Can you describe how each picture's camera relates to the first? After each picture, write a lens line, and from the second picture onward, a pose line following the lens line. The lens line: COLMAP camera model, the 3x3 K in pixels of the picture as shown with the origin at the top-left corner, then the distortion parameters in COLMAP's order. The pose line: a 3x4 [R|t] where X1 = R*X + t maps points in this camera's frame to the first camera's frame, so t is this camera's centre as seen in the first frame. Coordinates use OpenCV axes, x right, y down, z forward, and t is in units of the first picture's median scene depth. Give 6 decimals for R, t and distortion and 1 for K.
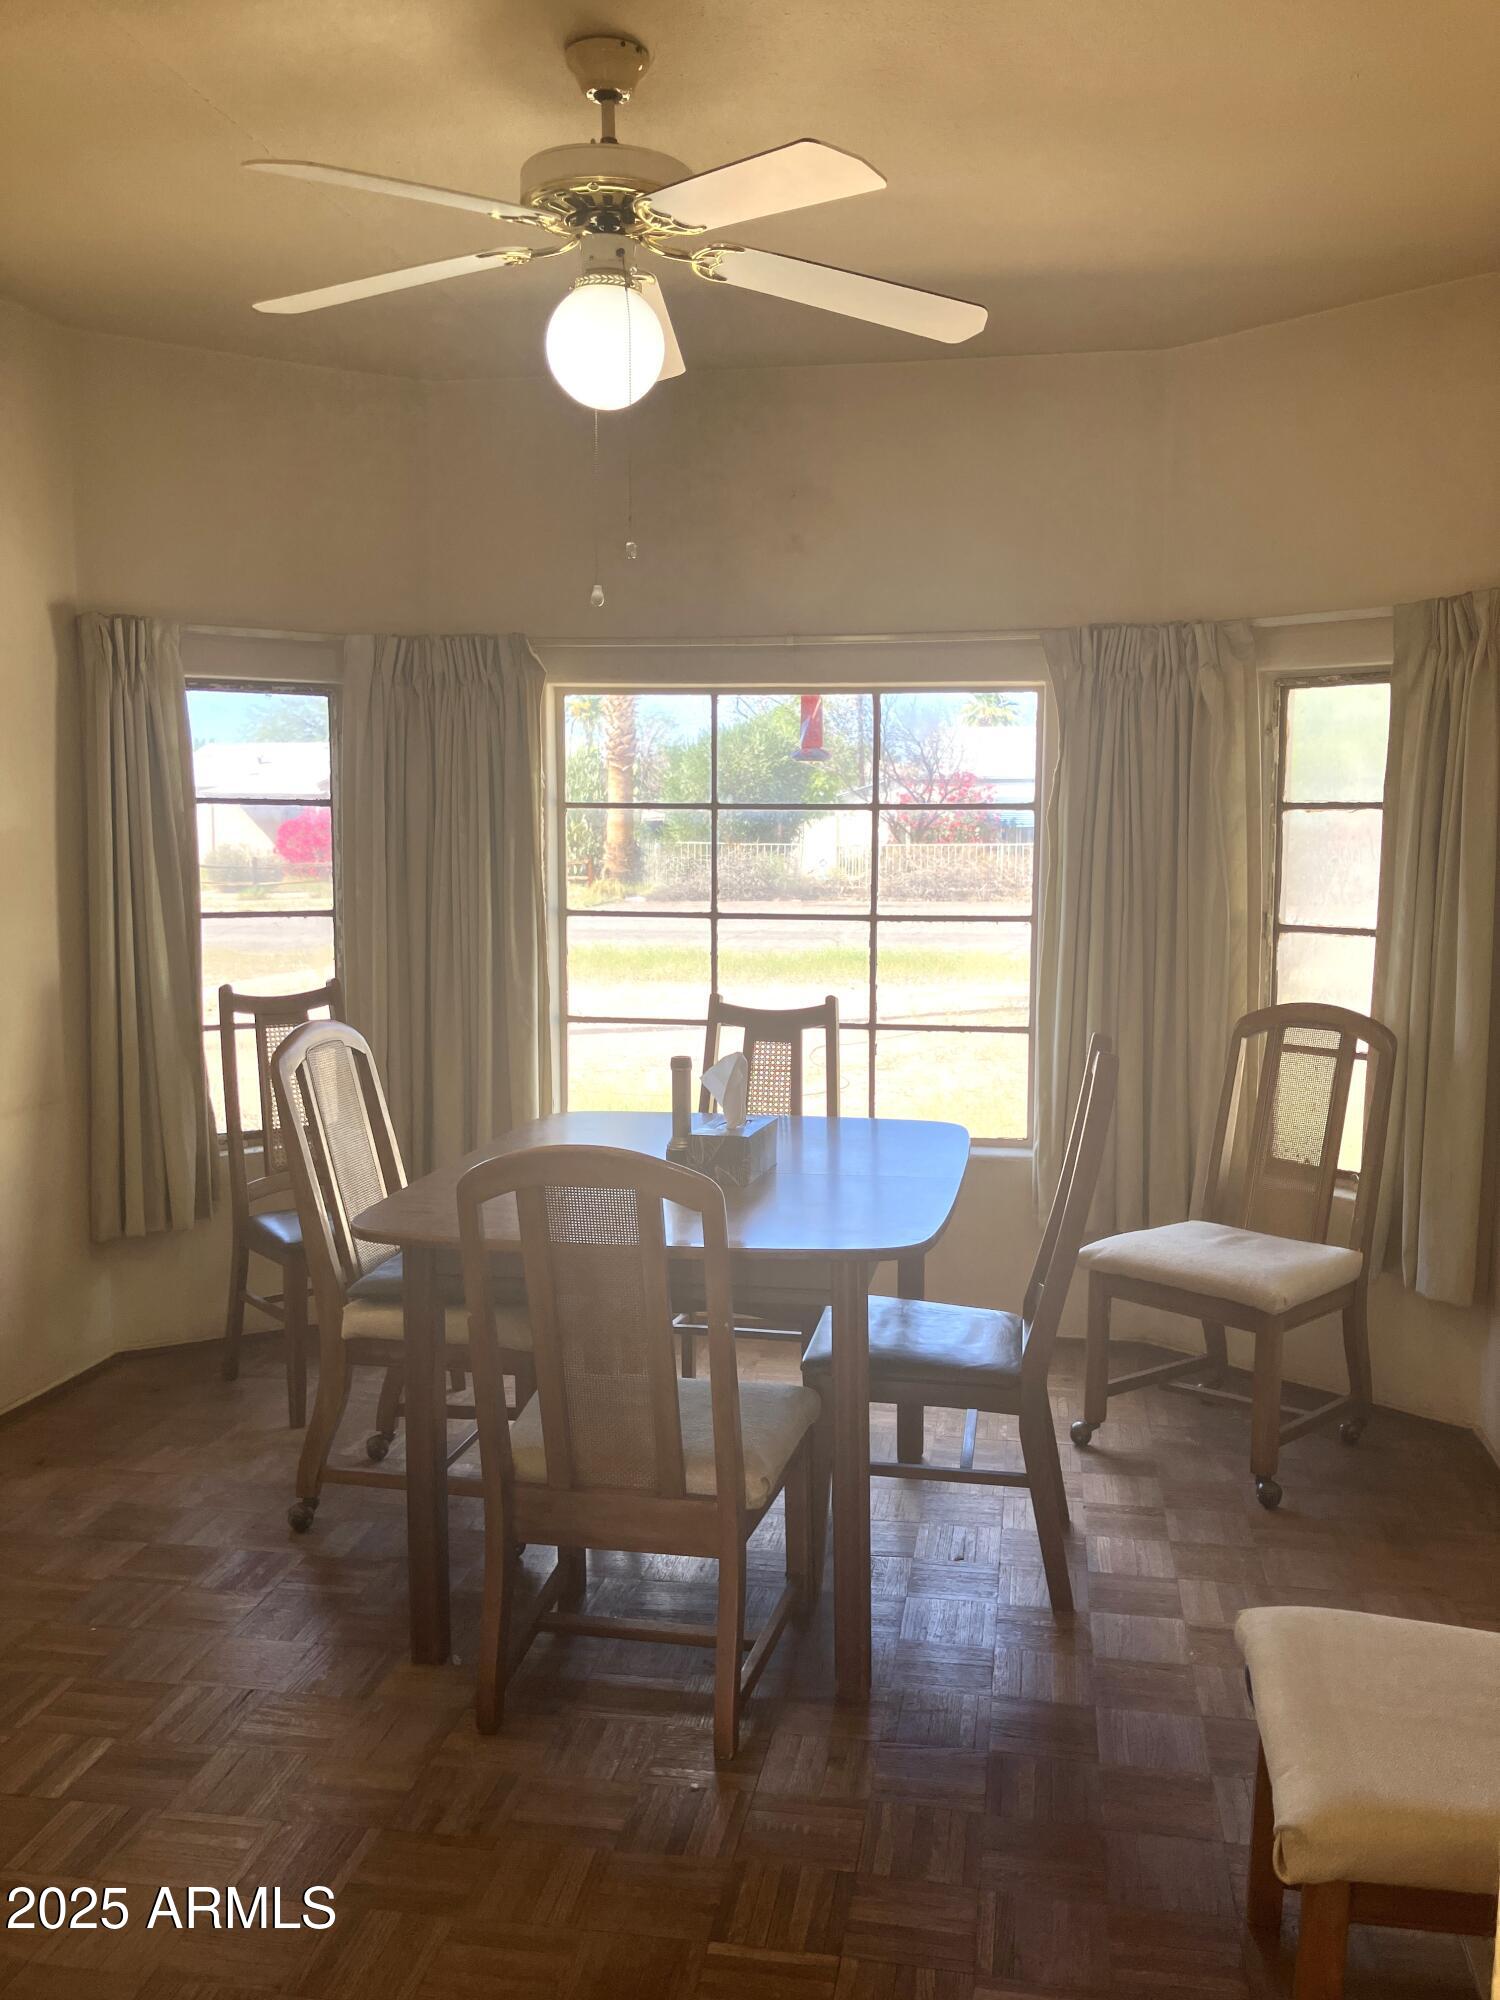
lens RADIAL K [[1632.5, 0, 750.0], [0, 1632.5, 1000.0], [0, 0, 1]] dist [0.017387, -0.065142]
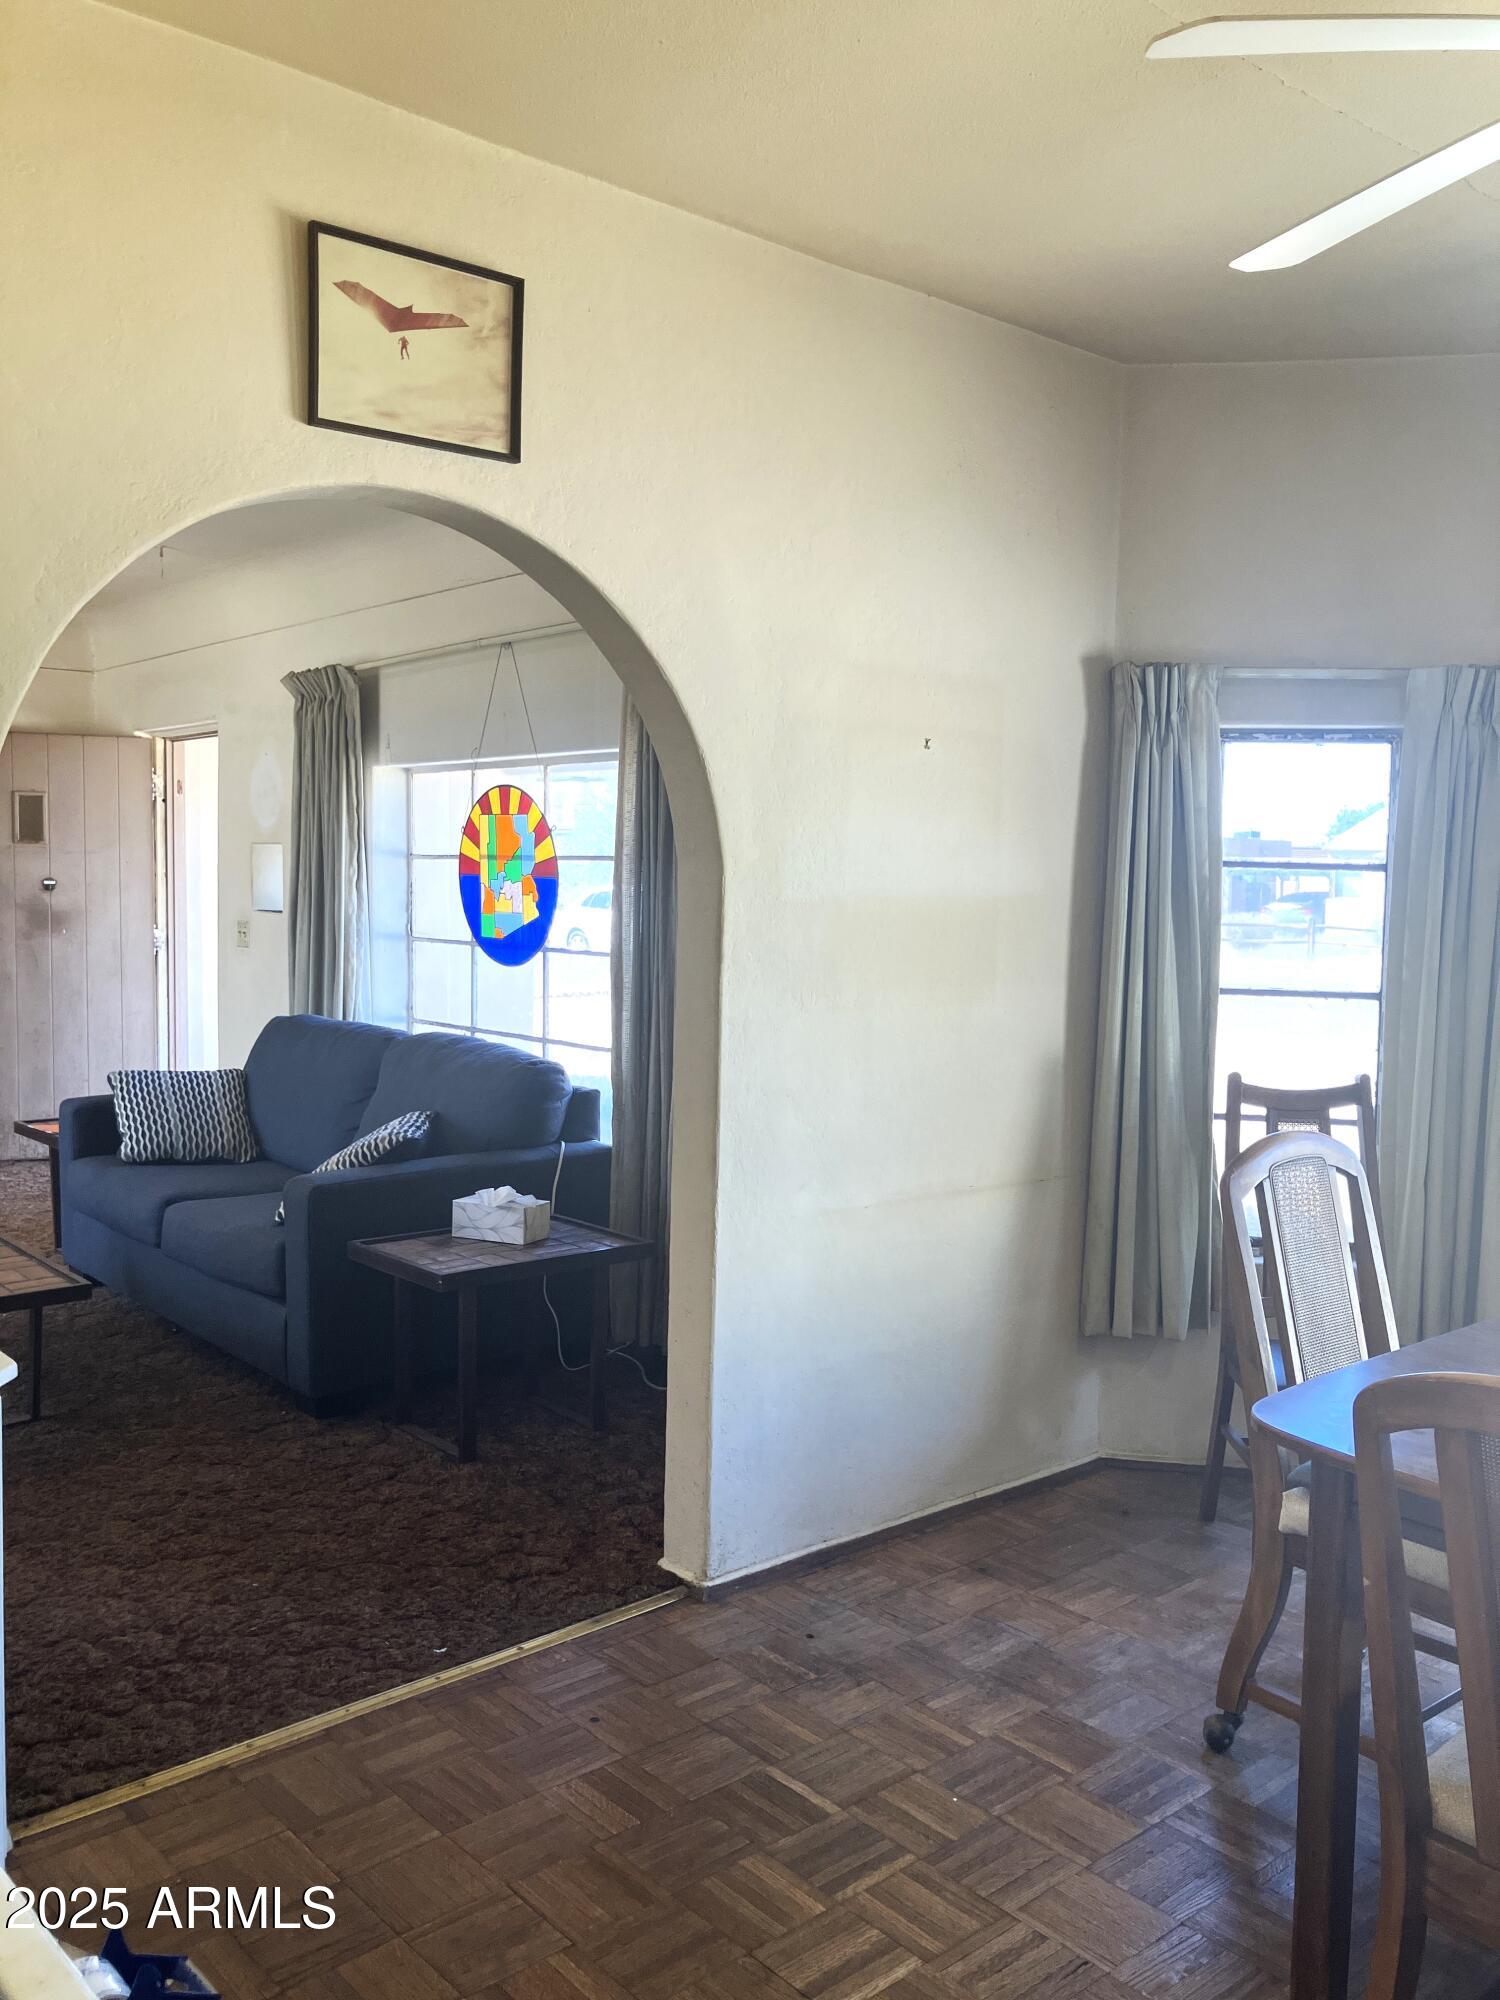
lens RADIAL K [[1667.4, 0, 750.0], [0, 1667.4, 1000.0], [0, 0, 1]] dist [-0.004031, 0.020830]
pose [[0.784186, 0.056357, -0.617961, 0.027921], [-0.081130, 0.996631, -0.012061, -0.016020], [0.615199, 0.059593, 0.786116, 0.129985]]
